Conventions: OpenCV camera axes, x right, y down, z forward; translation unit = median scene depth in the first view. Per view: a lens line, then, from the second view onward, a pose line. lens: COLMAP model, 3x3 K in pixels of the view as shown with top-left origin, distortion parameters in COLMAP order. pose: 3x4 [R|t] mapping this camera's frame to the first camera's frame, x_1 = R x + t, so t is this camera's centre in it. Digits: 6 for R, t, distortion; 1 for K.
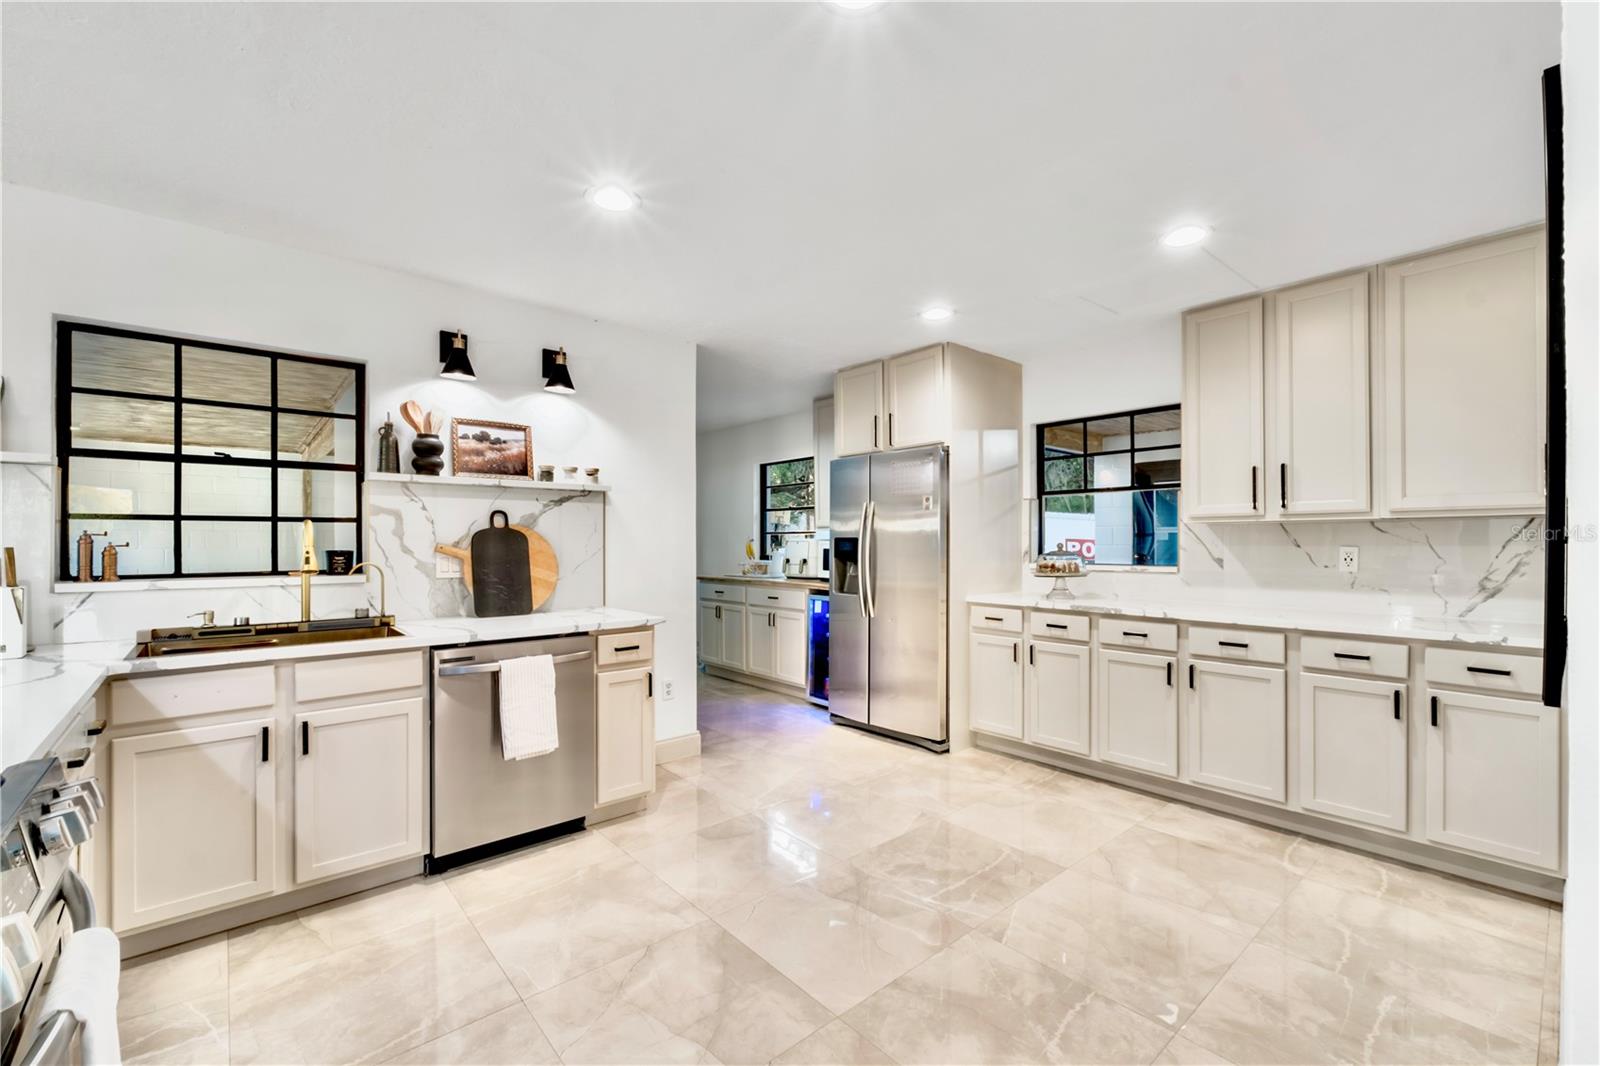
lens RADIAL K [[684.0, 0, 799.2], [0, 684.0, 538.8], [0, 0, 1]] dist [0.003511, 0.000571]
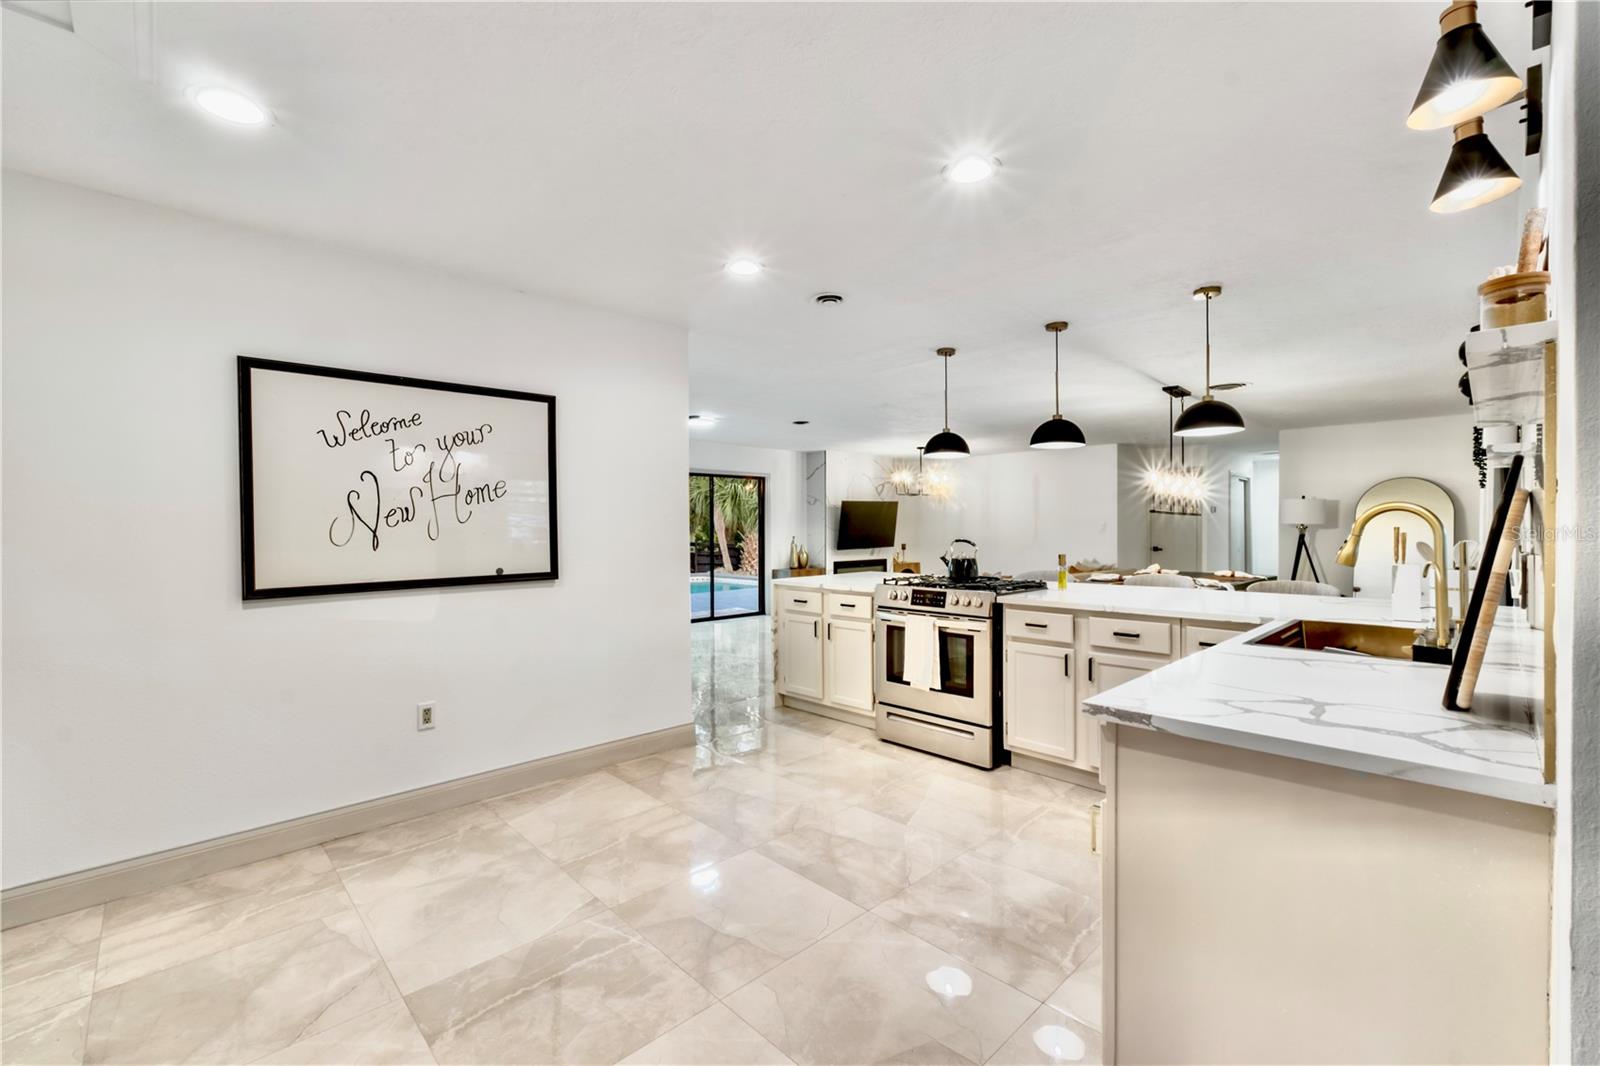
lens RADIAL K [[684.0, 0, 799.2], [0, 684.0, 538.8], [0, 0, 1]] dist [0.003511, 0.000571]
pose [[-0.998537, 0.007711, -0.053512, 0.019683], [0.006945, 0.999871, 0.014495, -0.000668], [0.053617, 0.014102, -0.998462, 1.942941]]
